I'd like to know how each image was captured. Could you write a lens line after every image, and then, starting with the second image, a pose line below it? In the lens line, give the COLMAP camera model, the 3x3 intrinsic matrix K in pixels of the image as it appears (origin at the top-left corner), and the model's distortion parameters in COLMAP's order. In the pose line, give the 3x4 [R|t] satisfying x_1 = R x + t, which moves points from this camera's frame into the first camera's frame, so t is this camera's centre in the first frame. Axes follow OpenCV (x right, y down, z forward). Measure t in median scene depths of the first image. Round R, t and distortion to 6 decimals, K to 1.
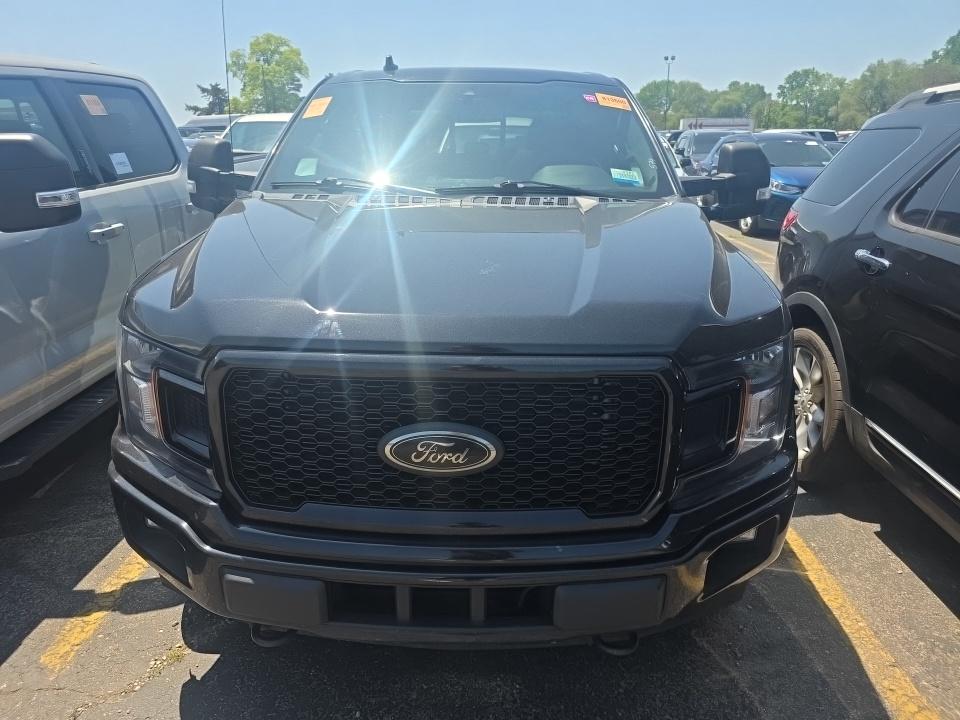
lens RADIAL K [[656.5, 0, 482.8], [0, 656.5, 369.7], [0, 0, 1]] dist [0.007966, 0.001313]
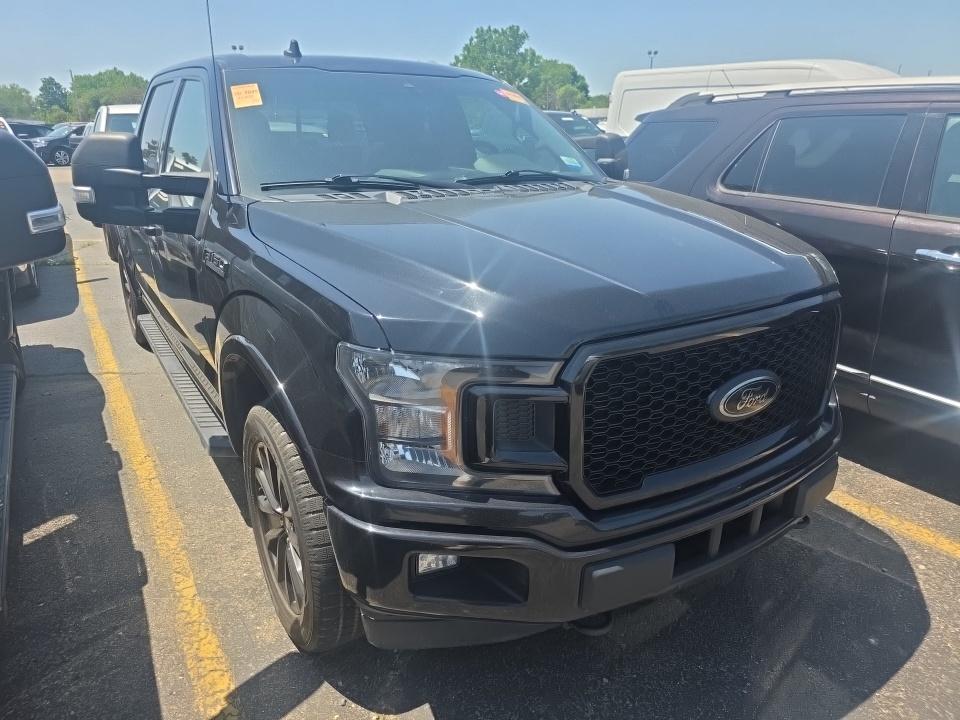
lens RADIAL K [[649.1, 0, 480.0], [0, 649.1, 360.0], [0, 0, 1]] dist [0.035901, -0.028601]
pose [[0.831105, -0.191057, 0.522266, -0.562196], [0.190535, 0.980119, 0.055344, -0.050941], [-0.522457, 0.053513, 0.850985, 0.135550]]
